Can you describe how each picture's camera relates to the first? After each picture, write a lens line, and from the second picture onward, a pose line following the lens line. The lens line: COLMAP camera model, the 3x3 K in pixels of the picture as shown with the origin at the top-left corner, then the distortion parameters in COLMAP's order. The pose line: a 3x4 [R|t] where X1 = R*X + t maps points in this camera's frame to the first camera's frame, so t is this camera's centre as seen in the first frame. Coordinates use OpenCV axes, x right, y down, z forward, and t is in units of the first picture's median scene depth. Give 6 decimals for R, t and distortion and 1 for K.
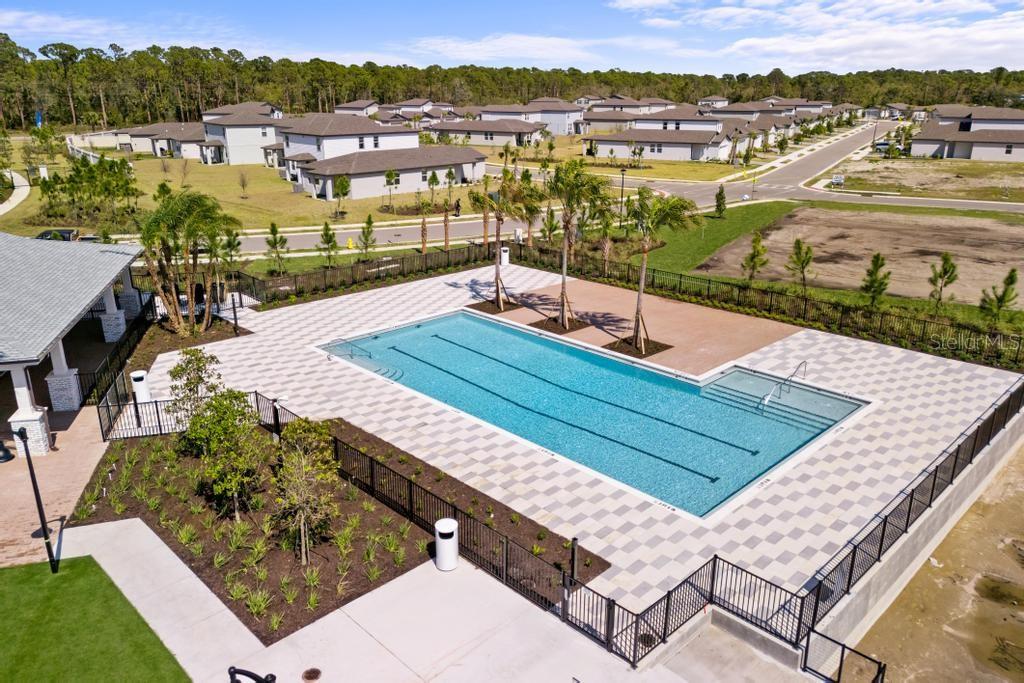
lens RADIAL K [[747.7, 0, 512.0], [0, 747.7, 341.5], [0, 0, 1]] dist [0.067674, -0.059048]
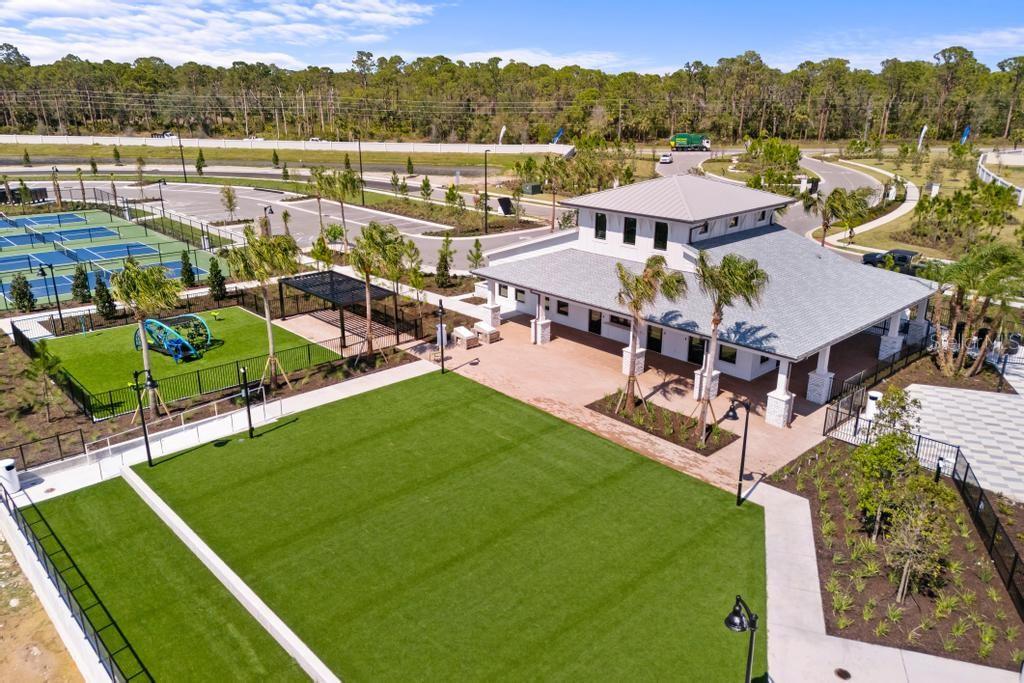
lens RADIAL K [[747.7, 0, 512.0], [0, 747.7, 341.5], [0, 0, 1]] dist [0.067674, -0.059048]
pose [[0.470612, 0.276933, -0.837755, 0.166676], [-0.280375, 0.947194, 0.155608, -0.049059], [0.836609, 0.161654, 0.523406, -0.078130]]
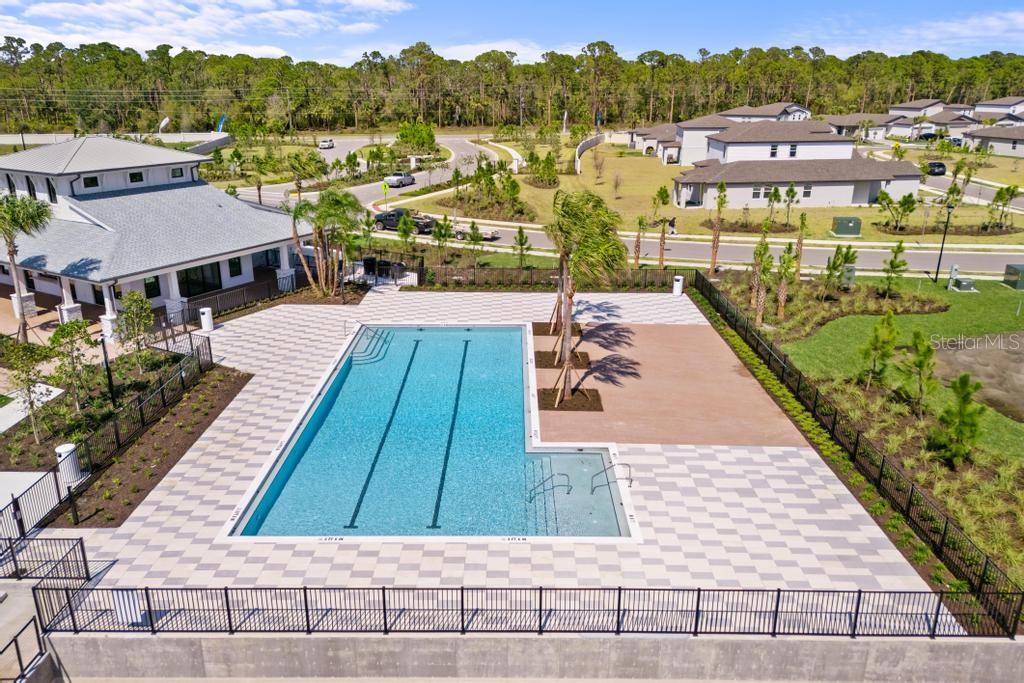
lens RADIAL K [[756.9, 0, 508.4], [0, 756.9, 375.5], [0, 0, 1]] dist [-0.036545, 0.104099]
pose [[0.690724, 0.252539, -0.677588, 0.738278], [-0.222310, 0.965815, 0.133342, -0.127912], [0.688098, 0.058532, 0.723253, 0.314623]]
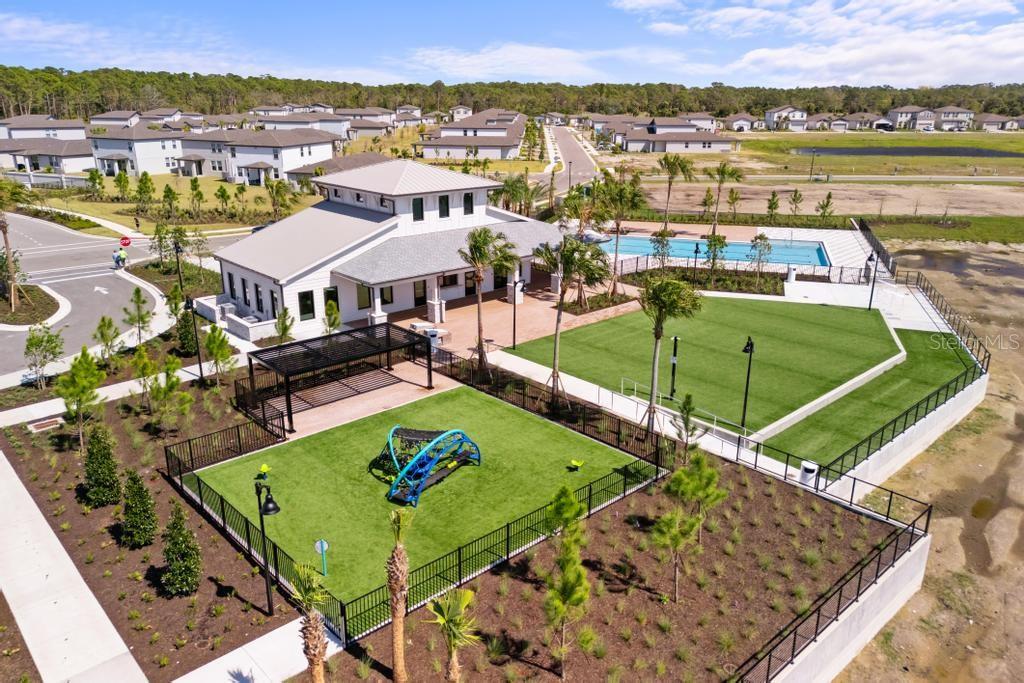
lens RADIAL K [[747.7, 0, 512.0], [0, 747.7, 341.5], [0, 0, 1]] dist [0.067674, -0.059048]
pose [[0.886913, -0.143460, 0.439094, -1.330362], [0.133343, 0.989599, 0.053985, 0.114562], [-0.442272, 0.010670, 0.896818, -0.684649]]
